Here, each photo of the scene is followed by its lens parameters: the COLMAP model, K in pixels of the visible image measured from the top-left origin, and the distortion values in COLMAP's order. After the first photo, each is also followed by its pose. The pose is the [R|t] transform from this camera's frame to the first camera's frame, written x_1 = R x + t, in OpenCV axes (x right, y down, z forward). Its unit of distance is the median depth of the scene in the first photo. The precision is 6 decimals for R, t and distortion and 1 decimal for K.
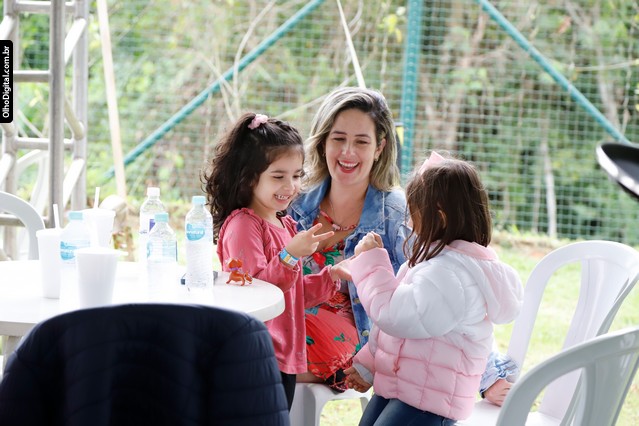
lens RADIAL K [[1944.5, 0, 319.5], [0, 1944.5, 213.0], [0, 0, 1]] dist [0.055054, -0.693994]
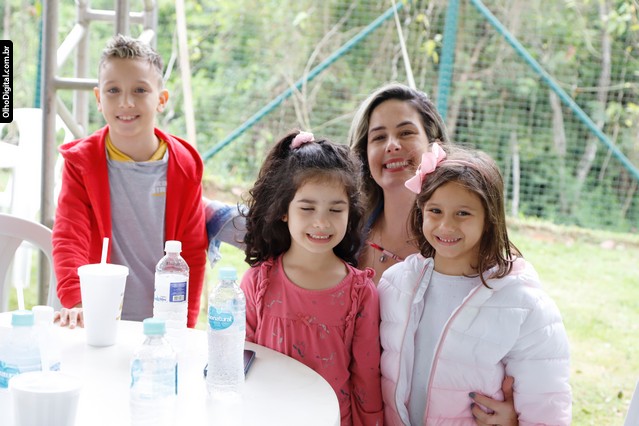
lens RADIAL K [[953.0, 0, 319.5], [0, 953.0, 213.0], [0, 0, 1]] dist [0.006023, 0.038514]
pose [[0.998594, 0.040231, -0.034523, -0.006485], [-0.037612, 0.996592, 0.073409, -0.023816], [0.037359, -0.072008, 0.996704, 0.268437]]
